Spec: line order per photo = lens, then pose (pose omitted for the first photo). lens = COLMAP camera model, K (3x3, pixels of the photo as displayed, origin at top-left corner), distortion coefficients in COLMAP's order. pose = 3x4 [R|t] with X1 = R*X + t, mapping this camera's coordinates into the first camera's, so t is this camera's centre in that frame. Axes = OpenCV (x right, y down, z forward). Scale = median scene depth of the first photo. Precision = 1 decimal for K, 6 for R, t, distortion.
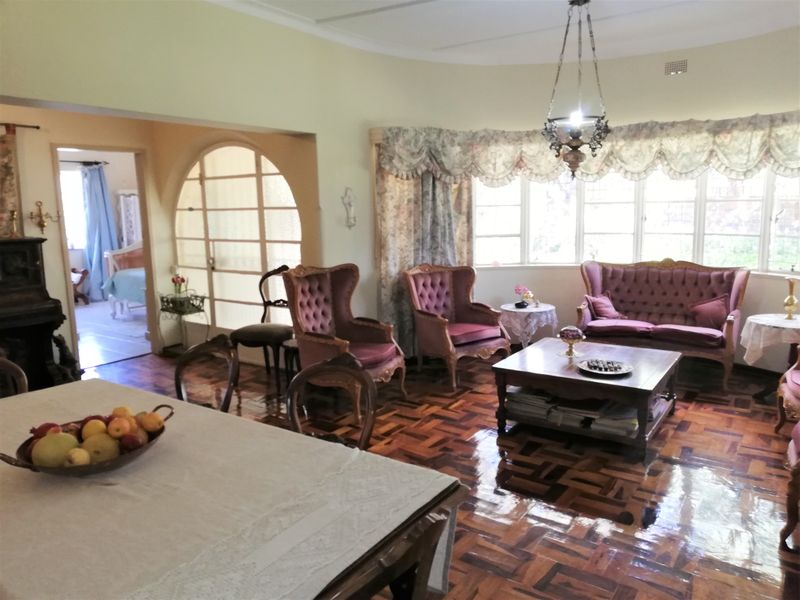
lens RADIAL K [[598.3, 0, 402.4], [0, 598.3, 298.1], [0, 0, 1]] dist [0.026947, -0.044359]
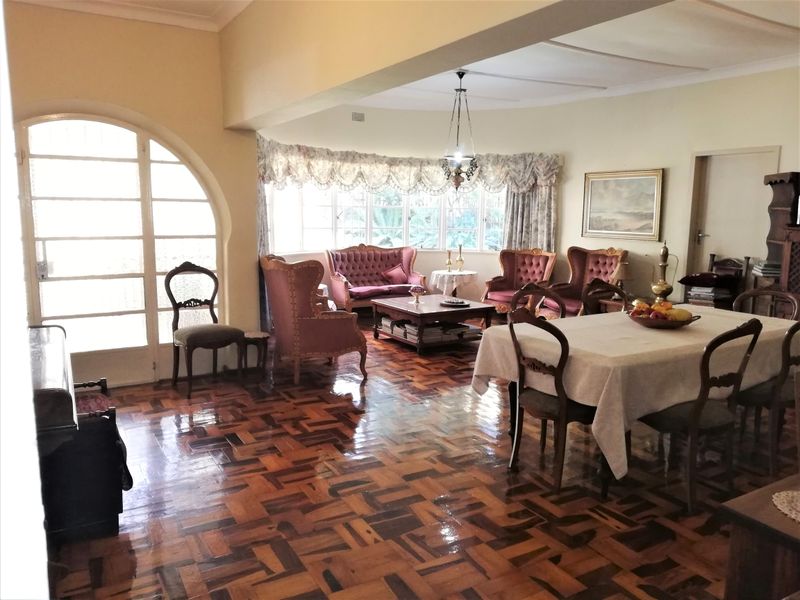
lens RADIAL K [[598.3, 0, 404.4], [0, 598.3, 299.5], [0, 0, 1]] dist [0.026947, -0.044359]
pose [[0.383832, -0.113022, 0.916460, -0.952706], [0.118617, 0.990294, 0.072448, -0.026200], [-0.915753, 0.080899, 0.393512, 0.344414]]
